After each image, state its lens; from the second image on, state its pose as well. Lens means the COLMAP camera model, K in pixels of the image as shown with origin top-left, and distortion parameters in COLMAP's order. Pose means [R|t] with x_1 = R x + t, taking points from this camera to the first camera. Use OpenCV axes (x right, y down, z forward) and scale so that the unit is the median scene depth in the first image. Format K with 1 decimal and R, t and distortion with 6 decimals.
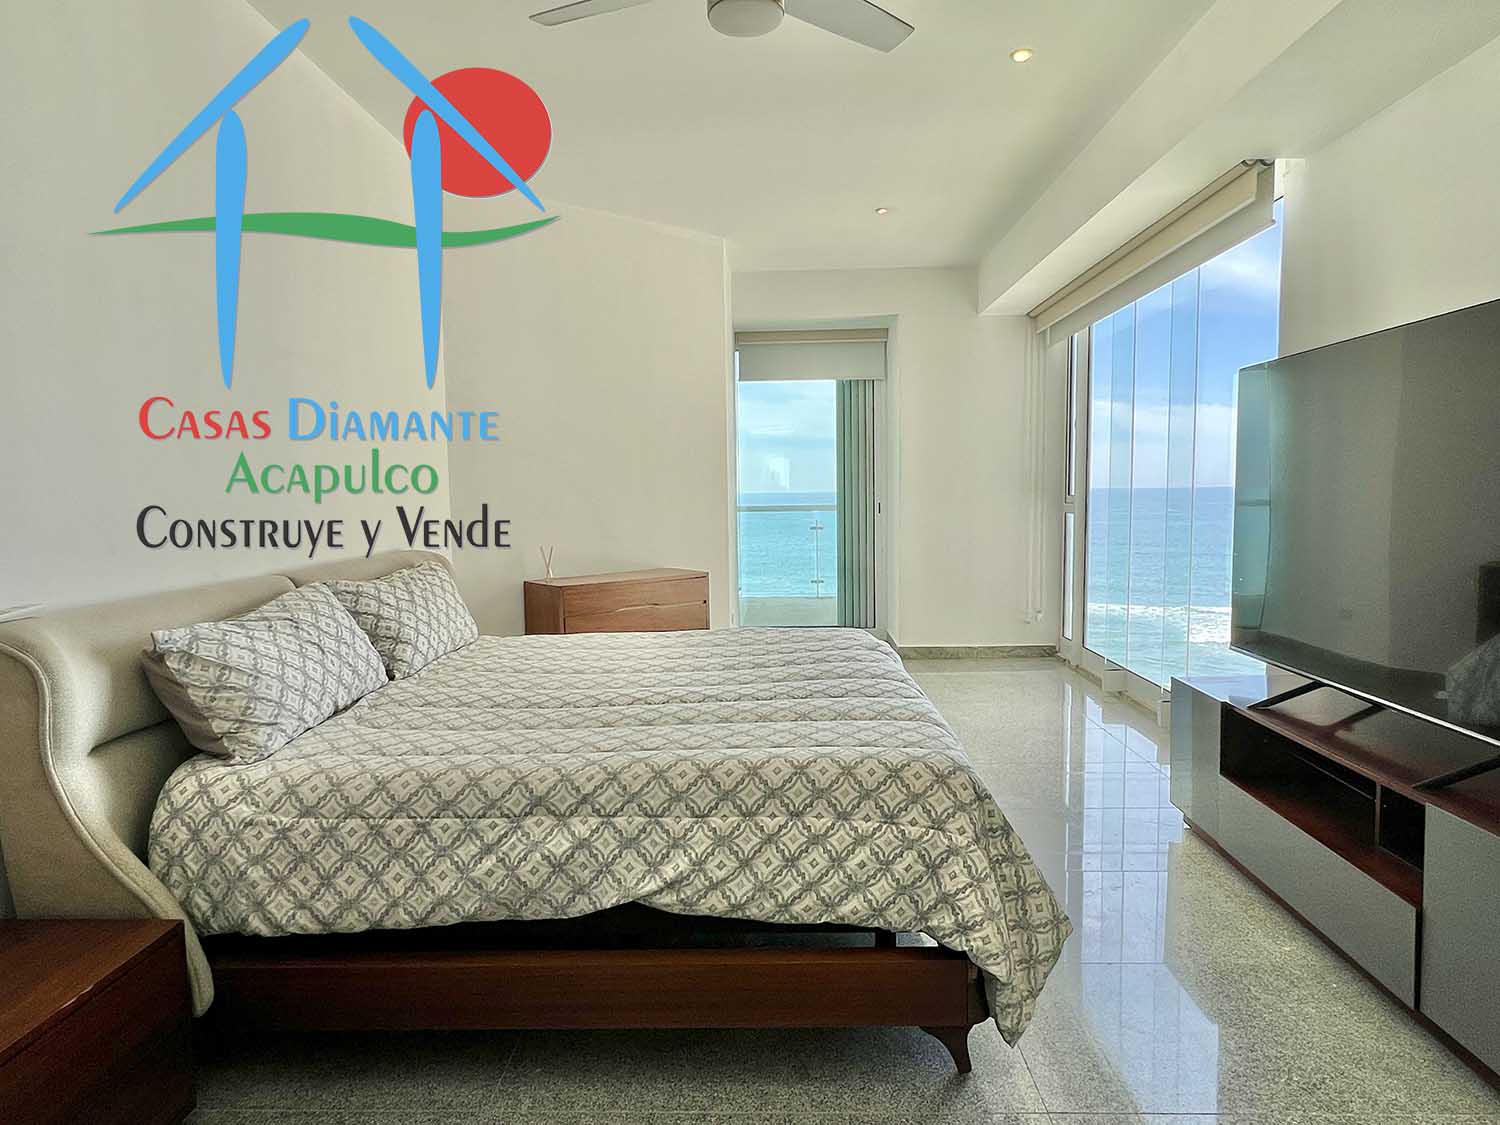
lens RADIAL K [[898.3, 0, 750.0], [0, 898.3, 554.8], [0, 0, 1]] dist [-0.002276, -0.001921]
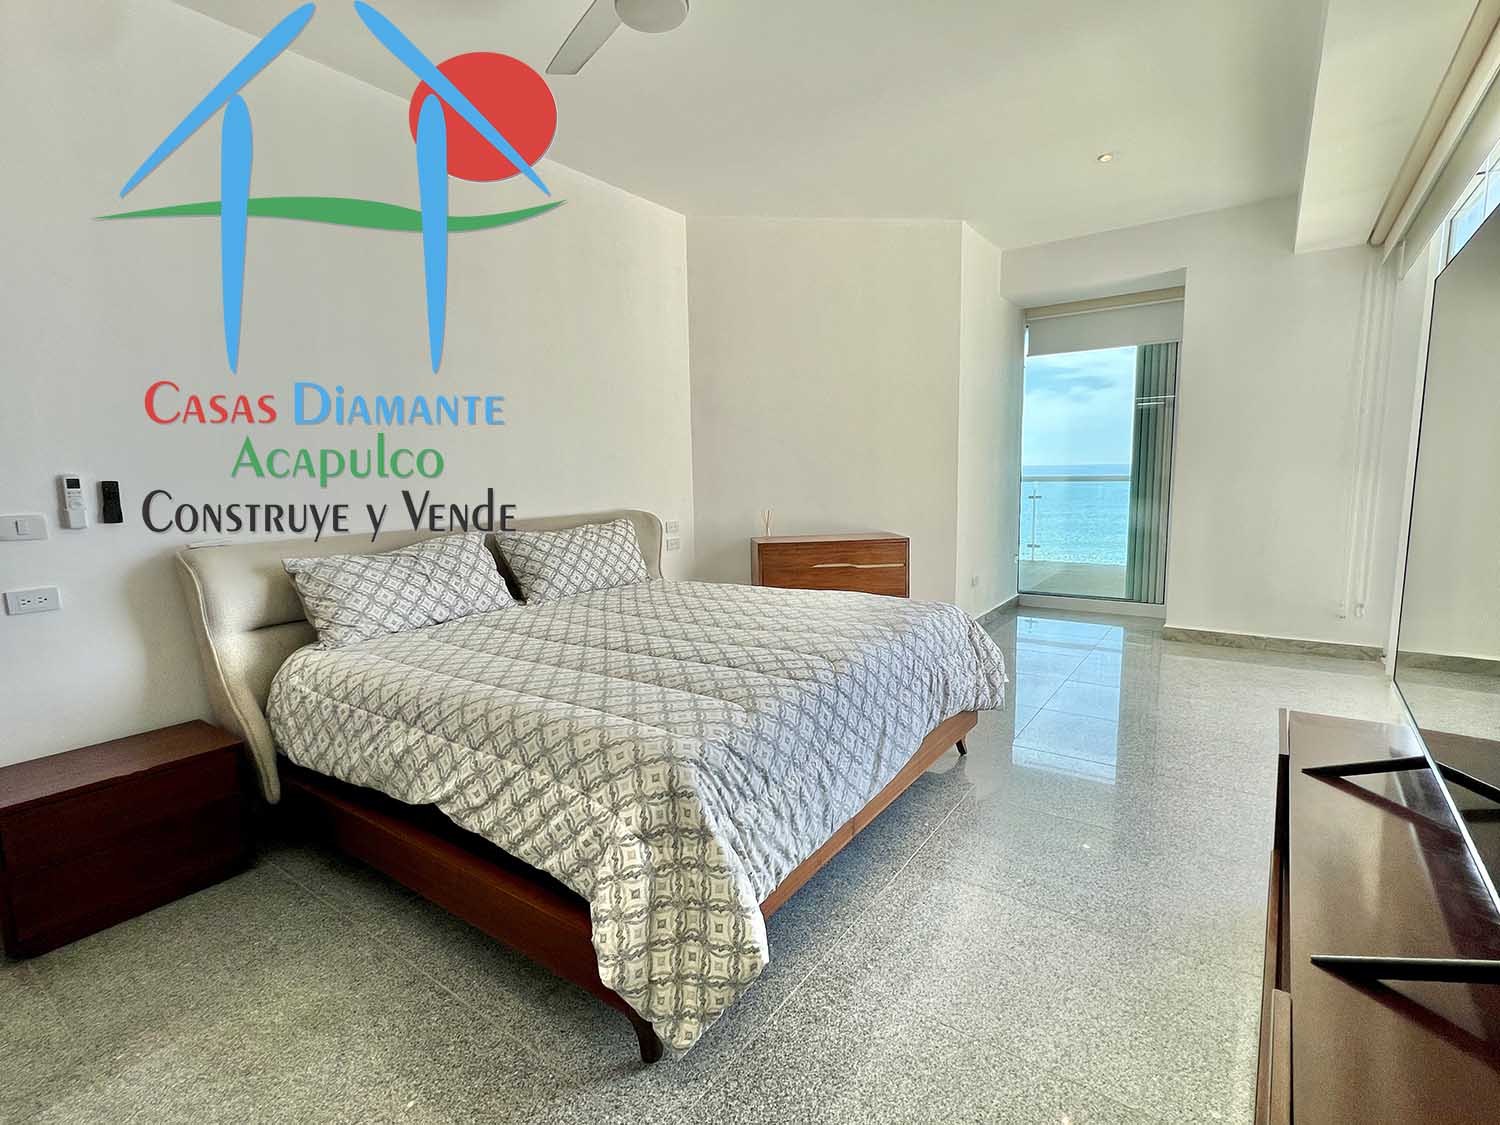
lens RADIAL K [[721.6, 0, 745.0], [0, 721.6, 552.2], [0, 0, 1]] dist [-0.006228, 0.002186]
pose [[0.826202, 0.062820, -0.559860, 0.740238], [-0.032563, 0.997427, 0.063863, -0.033937], [0.562432, -0.034532, 0.826122, 0.432216]]
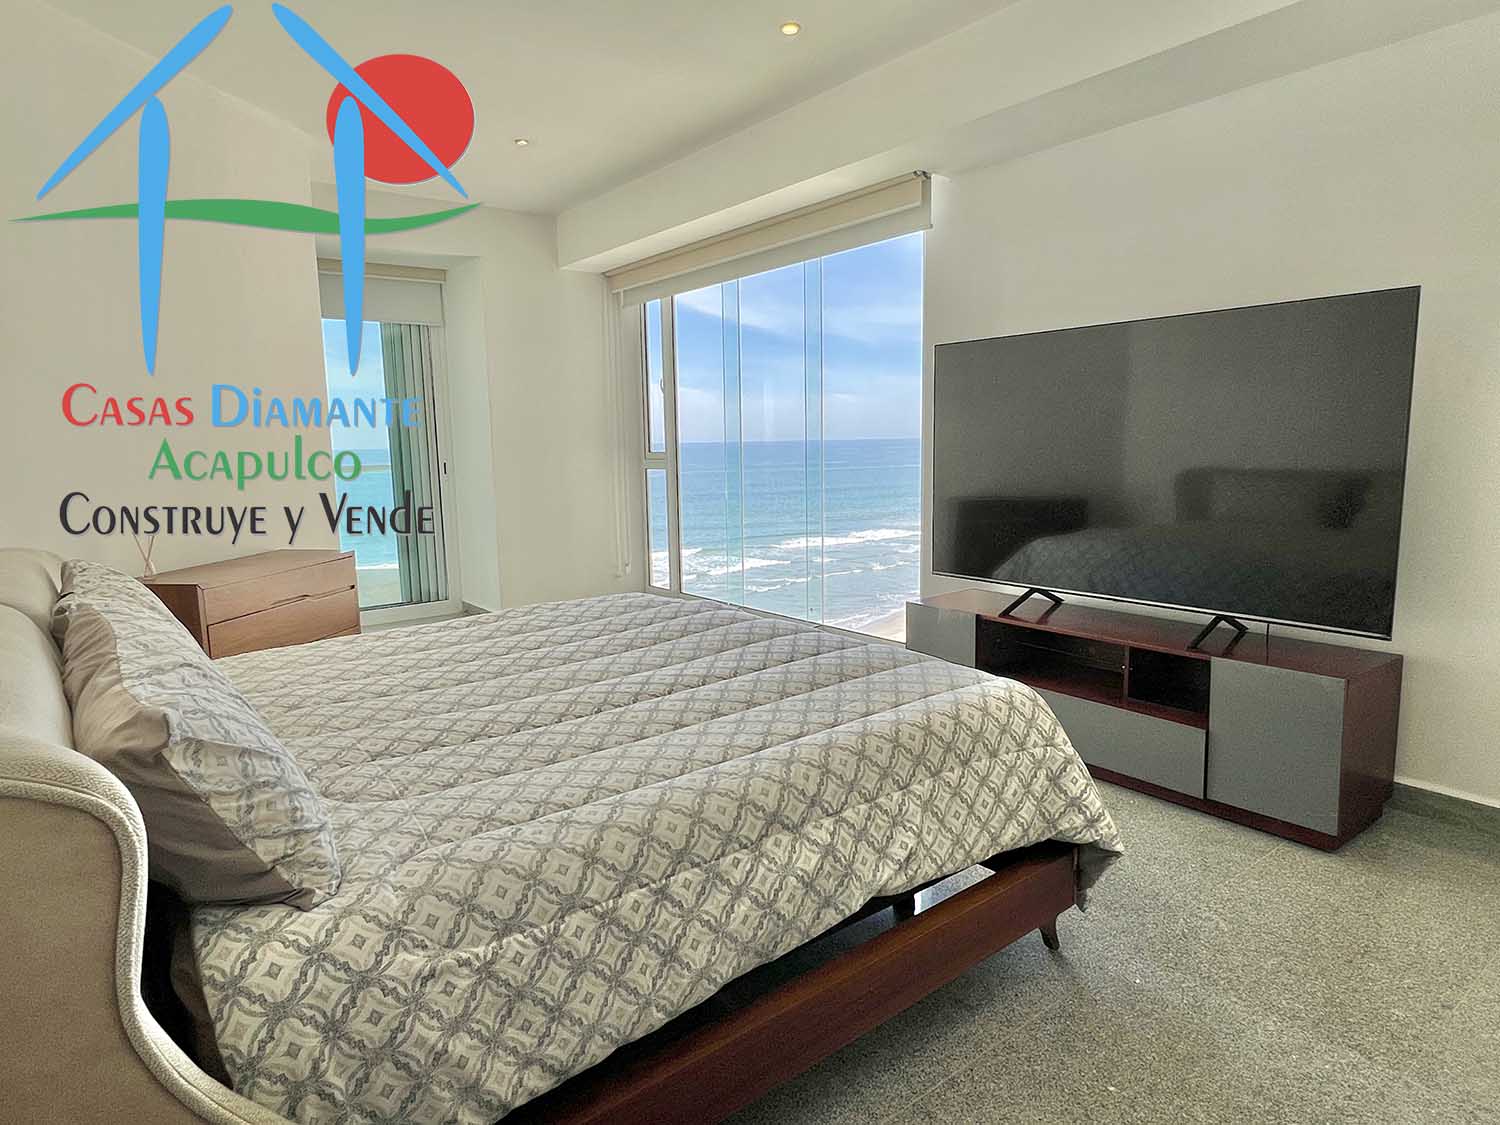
lens RADIAL K [[898.3, 0, 751.6], [0, 898.3, 551.2], [0, 0, 1]] dist [-0.002276, -0.001921]
pose [[0.766236, -0.080755, 0.637464, -0.765483], [0.054308, 0.996660, 0.060980, -0.026231], [-0.640260, -0.012105, 0.768063, 0.371706]]
